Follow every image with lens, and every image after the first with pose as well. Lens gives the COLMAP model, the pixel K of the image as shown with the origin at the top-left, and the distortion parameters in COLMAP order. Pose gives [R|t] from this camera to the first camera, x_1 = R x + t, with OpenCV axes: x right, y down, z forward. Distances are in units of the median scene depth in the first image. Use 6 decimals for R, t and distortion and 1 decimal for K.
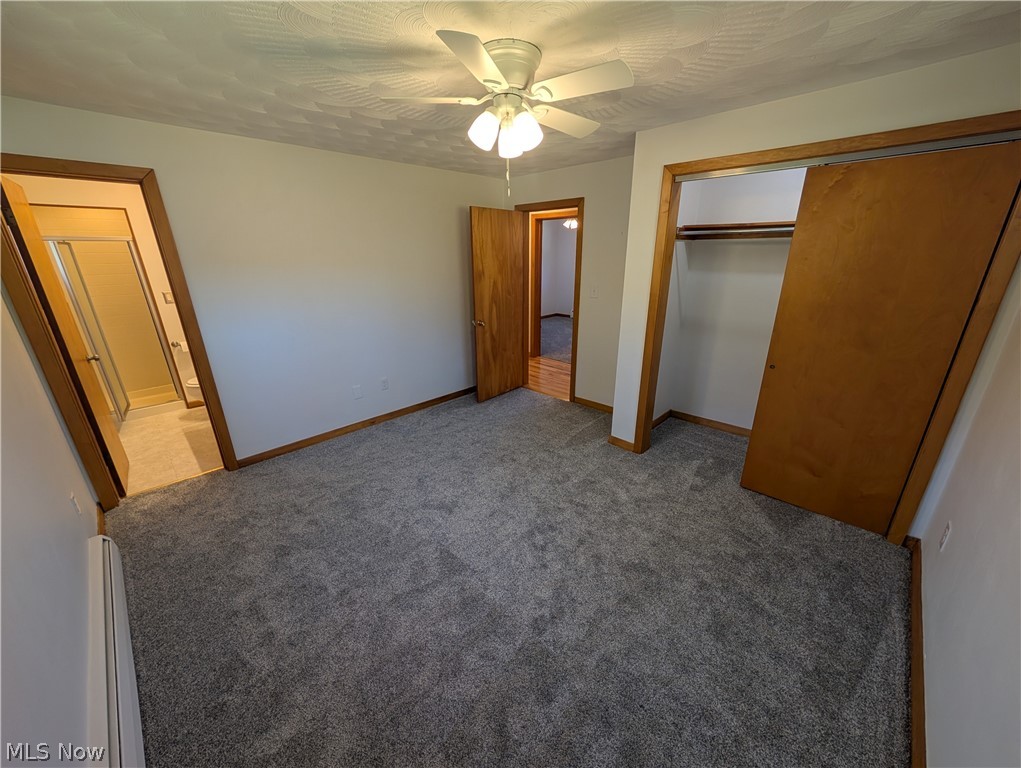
lens RADIAL K [[388.0, 0, 513.1], [0, 388.0, 395.4], [0, 0, 1]] dist [-0.001752, -0.000303]
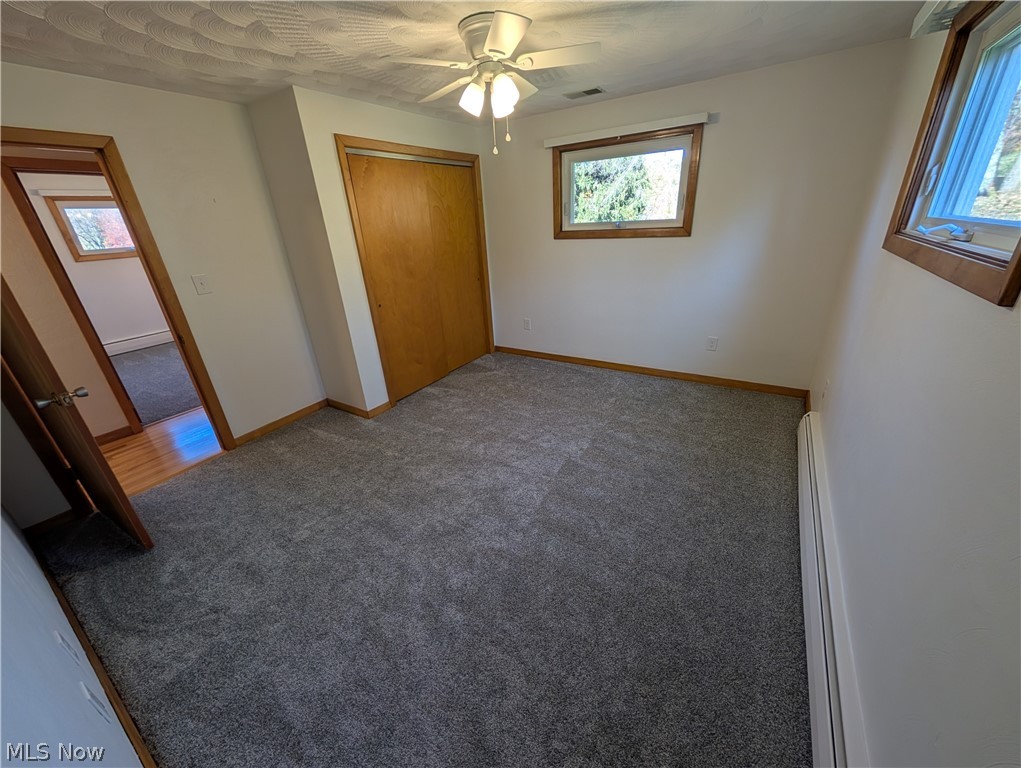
lens RADIAL K [[385.9, 0, 514.1], [0, 385.9, 386.7], [0, 0, 1]] dist [-0.000635, -0.000410]
pose [[-0.200736, -0.382630, 0.901831, -0.638896], [0.394847, 0.810884, 0.431930, -0.206634], [-0.896549, 0.442789, -0.011693, 0.615622]]
